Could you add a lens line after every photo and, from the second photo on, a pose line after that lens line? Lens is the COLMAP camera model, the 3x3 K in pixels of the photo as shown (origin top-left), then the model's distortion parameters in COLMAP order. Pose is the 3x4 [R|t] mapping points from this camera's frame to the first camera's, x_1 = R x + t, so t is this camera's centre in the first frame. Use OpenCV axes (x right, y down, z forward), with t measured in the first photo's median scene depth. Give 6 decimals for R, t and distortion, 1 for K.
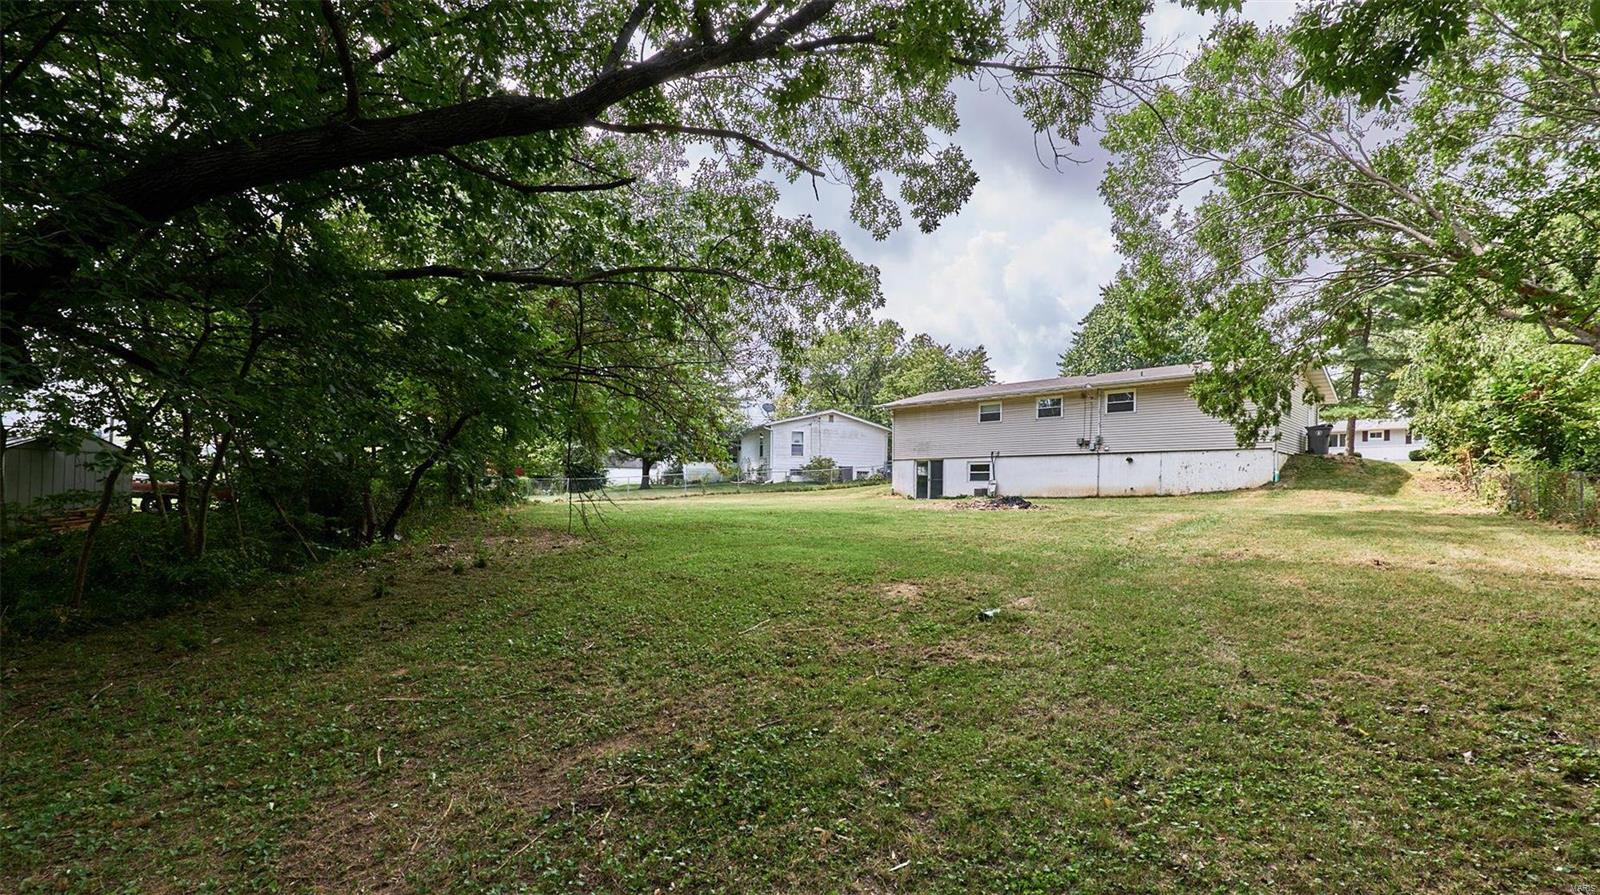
lens RADIAL K [[666.2, 0, 801.9], [0, 666.2, 459.1], [0, 0, 1]] dist [0.003170, 0.001049]
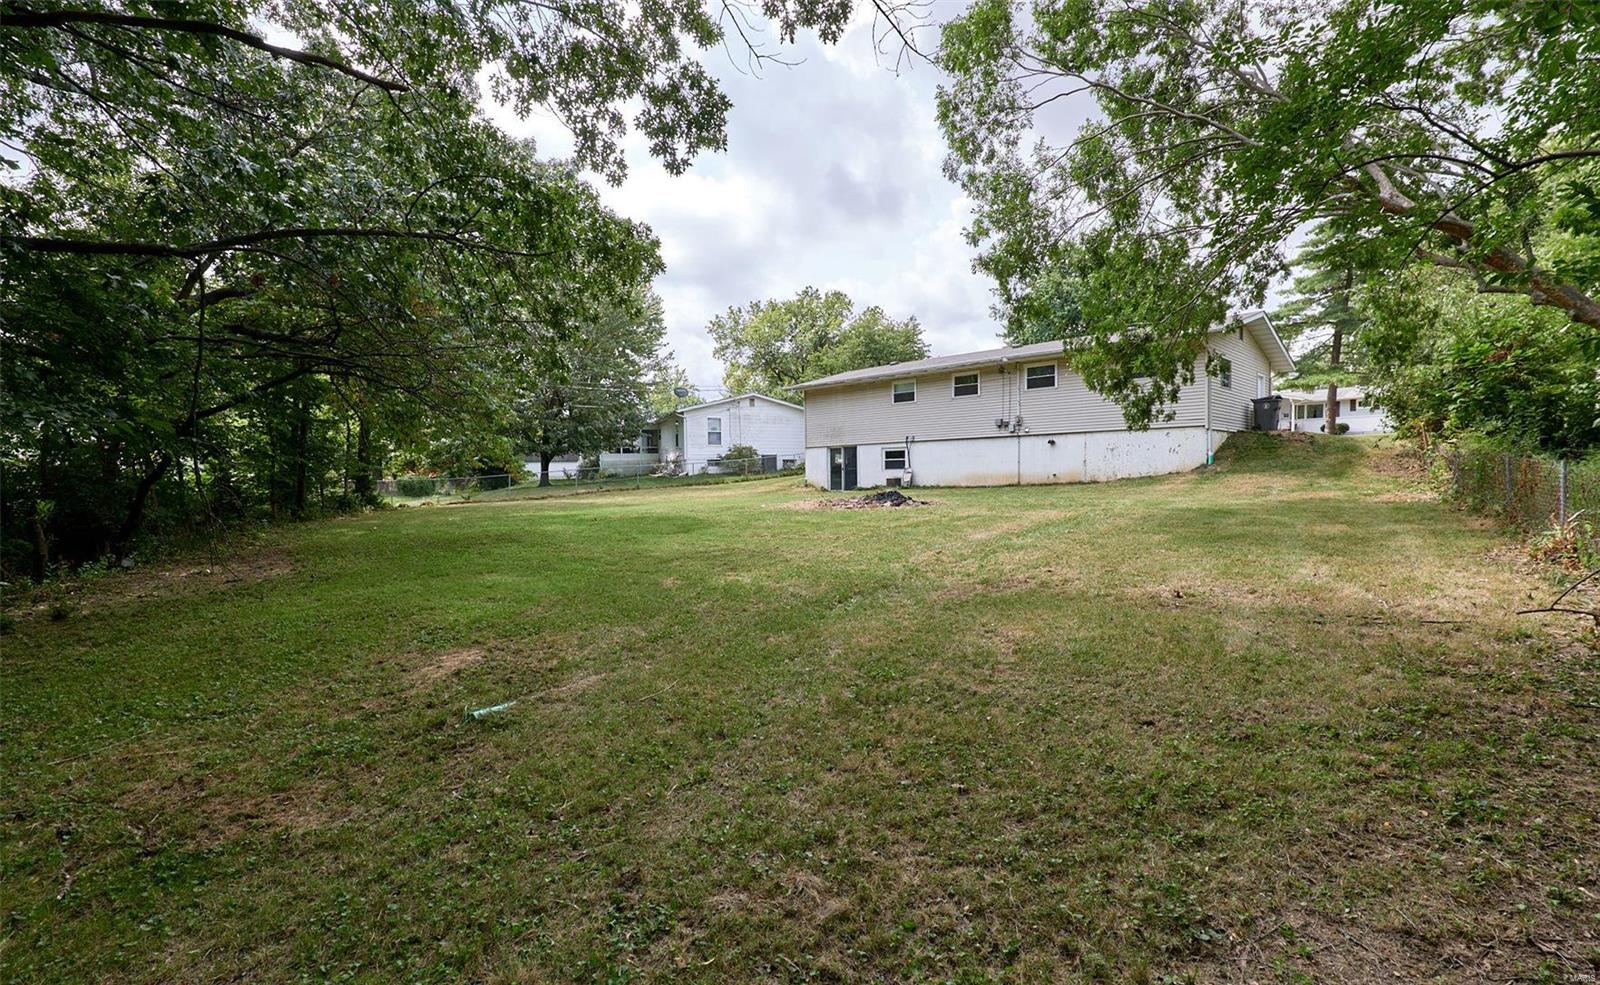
lens RADIAL K [[663.6, 0, 859.7], [0, 663.6, 452.7], [0, 0, 1]] dist [0.000409, 0.002222]
pose [[0.999560, -0.026456, -0.013426, 0.244850], [0.026791, 0.999318, 0.025397, -0.013954], [0.012745, -0.025745, 0.999587, 0.122232]]
